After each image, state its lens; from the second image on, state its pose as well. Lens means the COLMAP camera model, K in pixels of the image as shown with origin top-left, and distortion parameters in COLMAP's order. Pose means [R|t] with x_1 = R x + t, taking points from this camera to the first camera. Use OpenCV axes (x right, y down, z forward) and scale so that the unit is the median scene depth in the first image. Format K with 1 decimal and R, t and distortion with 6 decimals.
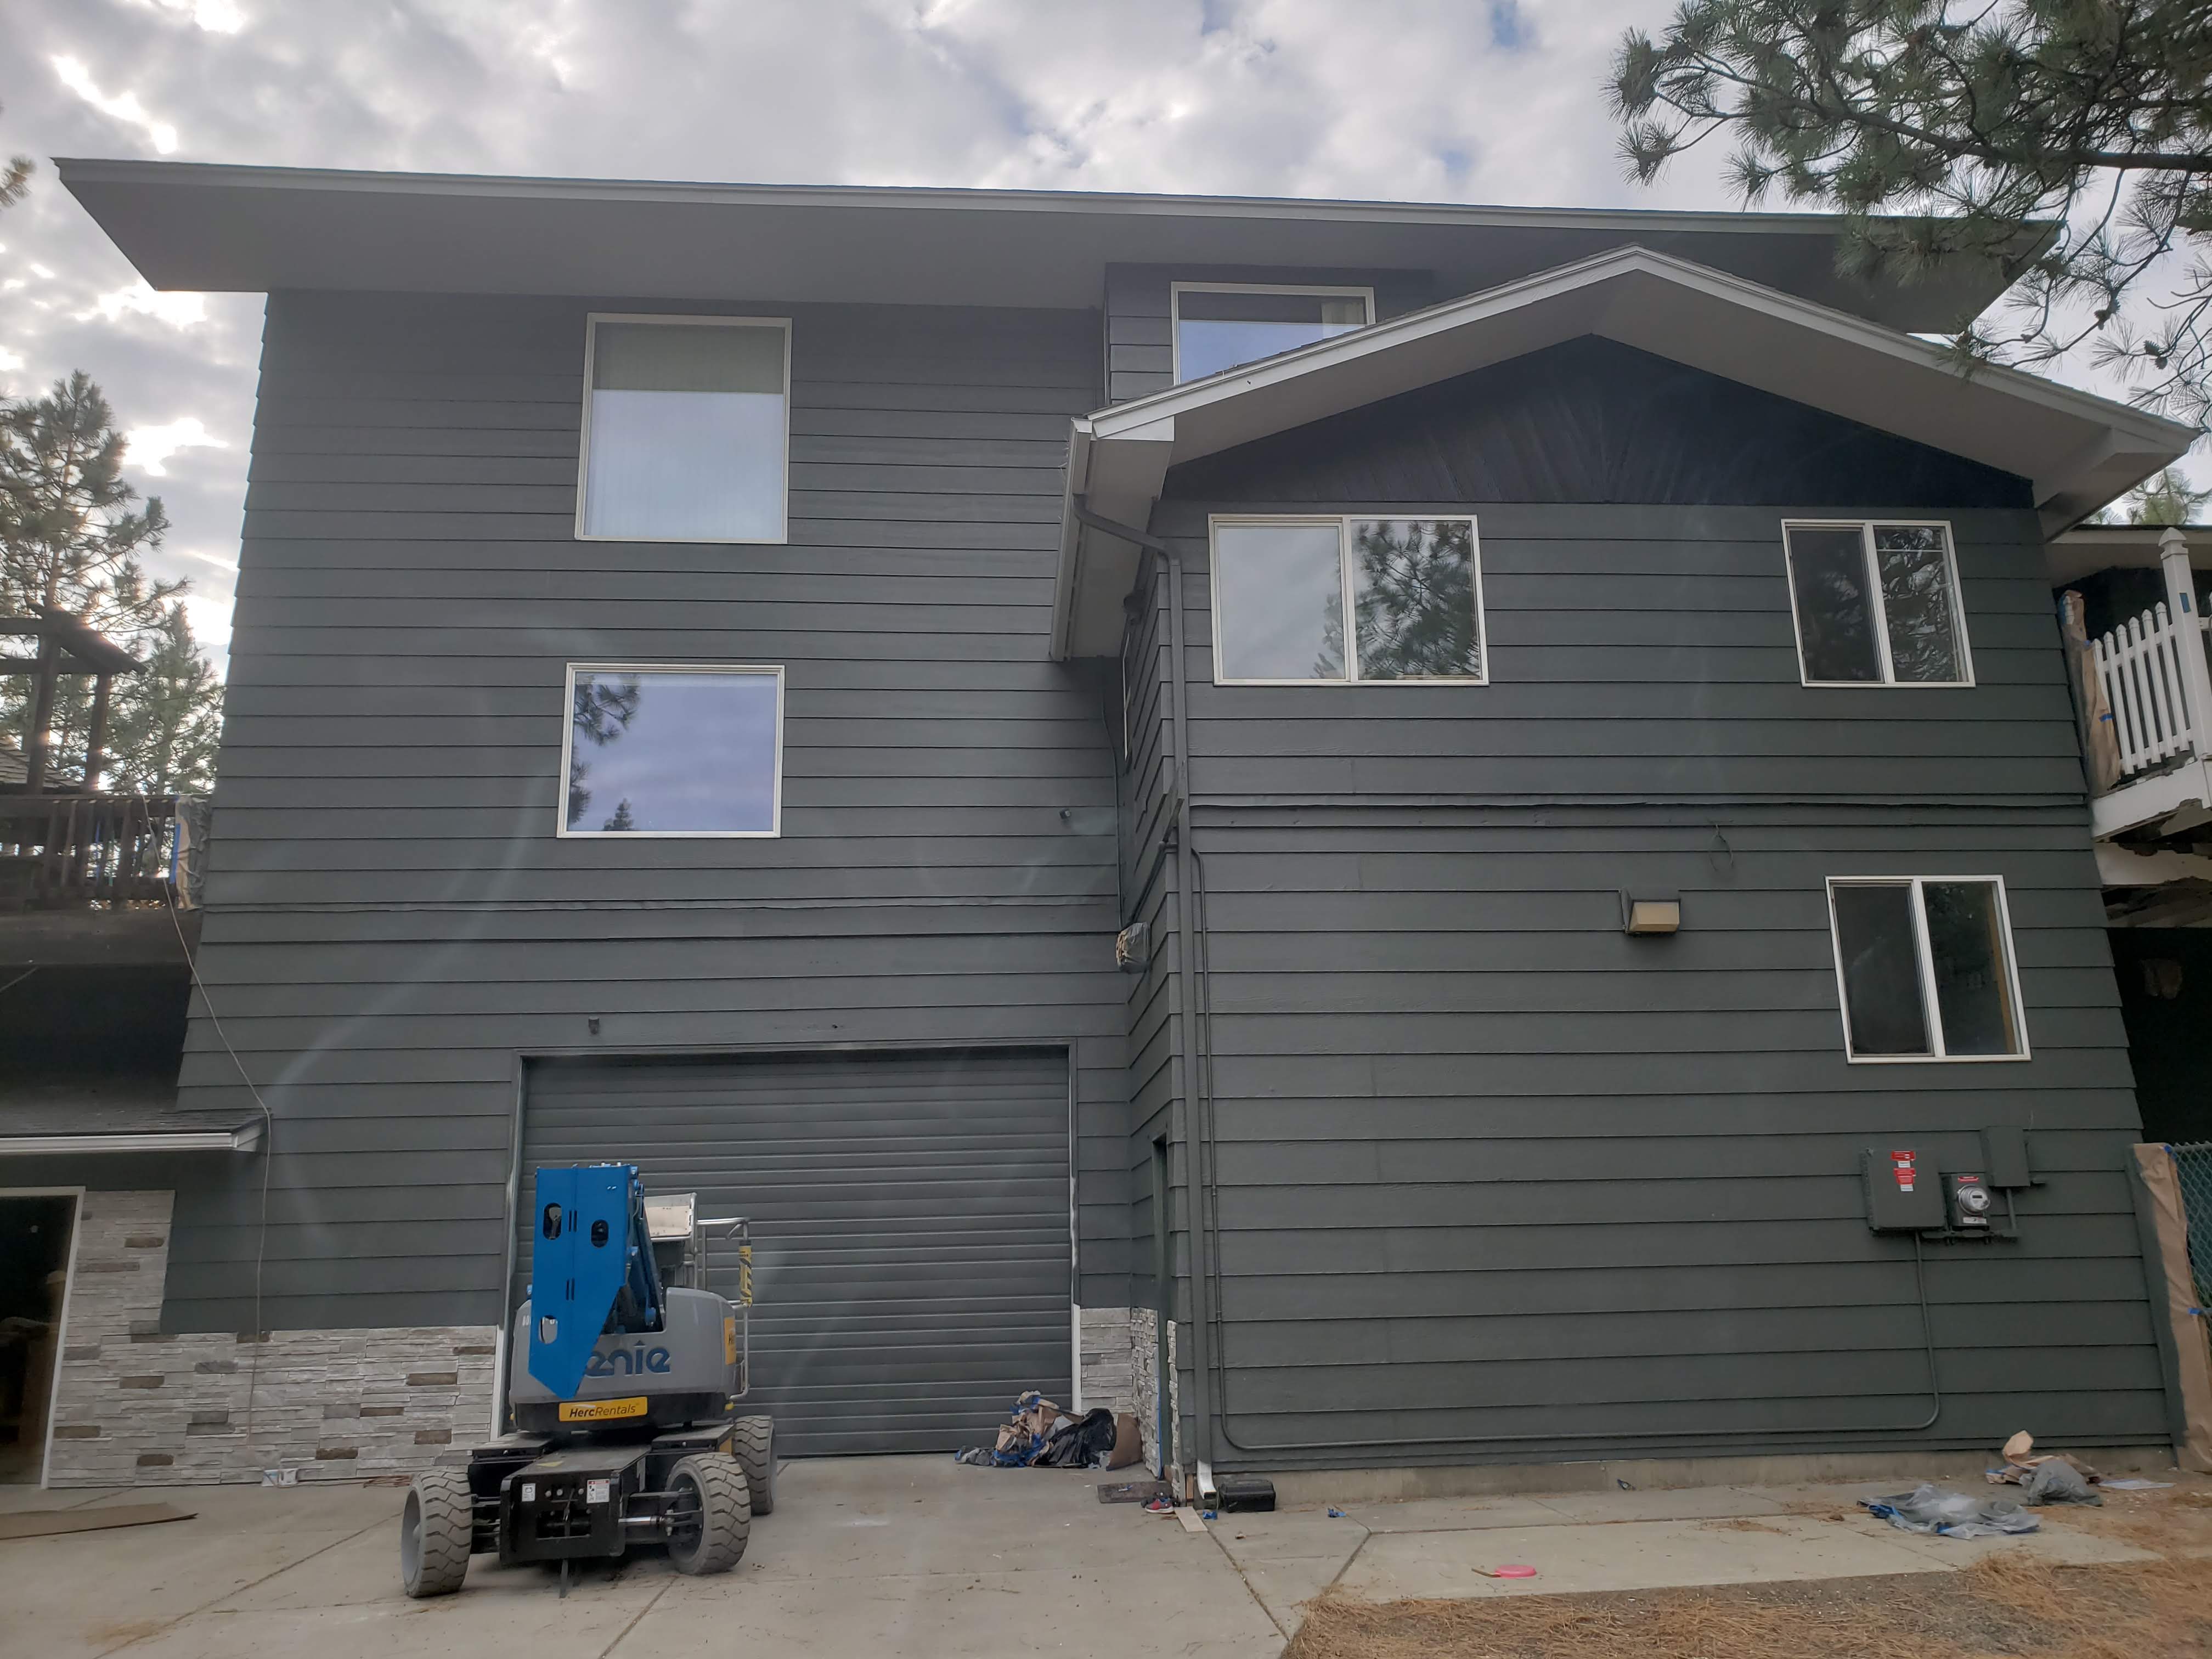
lens RADIAL K [[1656.5, 0, 1130.6], [0, 1656.5, 822.3], [0, 0, 1]] dist [0.022513, 0.007836]
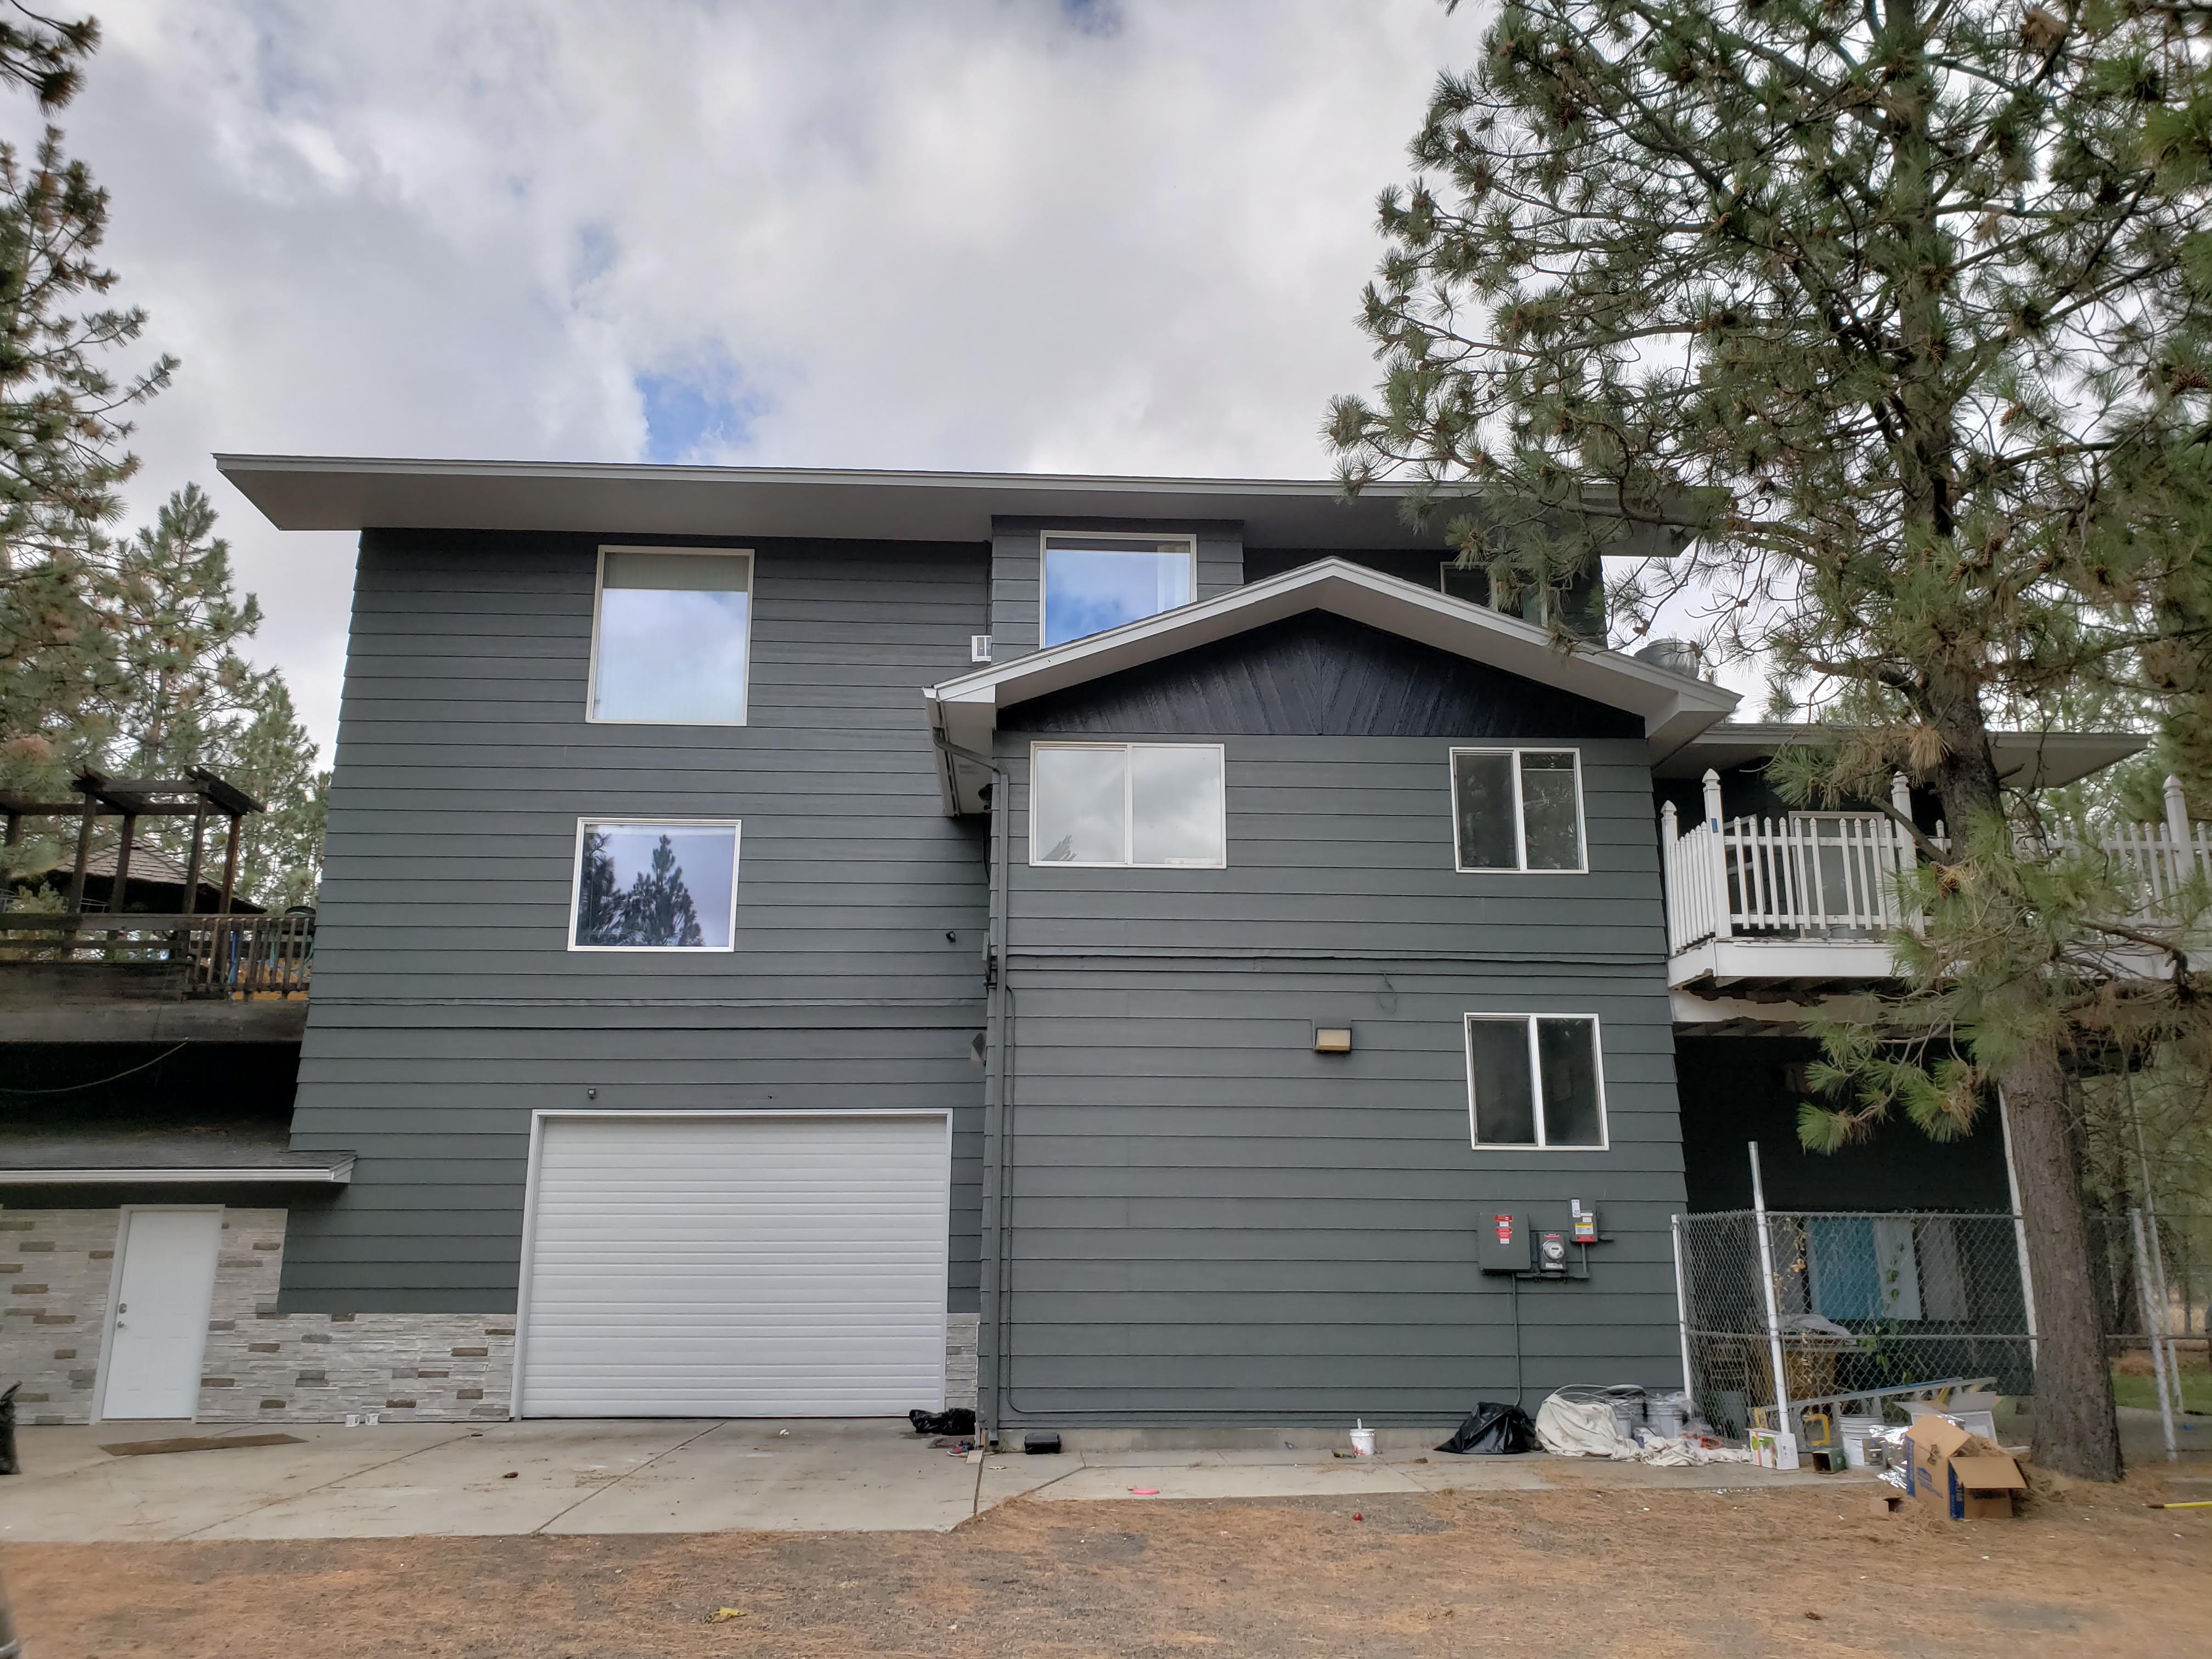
lens RADIAL K [[1656.5, 0, 1100.8], [0, 1656.5, 841.1], [0, 0, 1]] dist [0.022513, 0.007836]
pose [[0.998883, 0.014388, -0.045019, 0.155458], [-0.014243, 0.999892, 0.003527, -0.098575], [0.045064, -0.002881, 0.998980, -0.344714]]
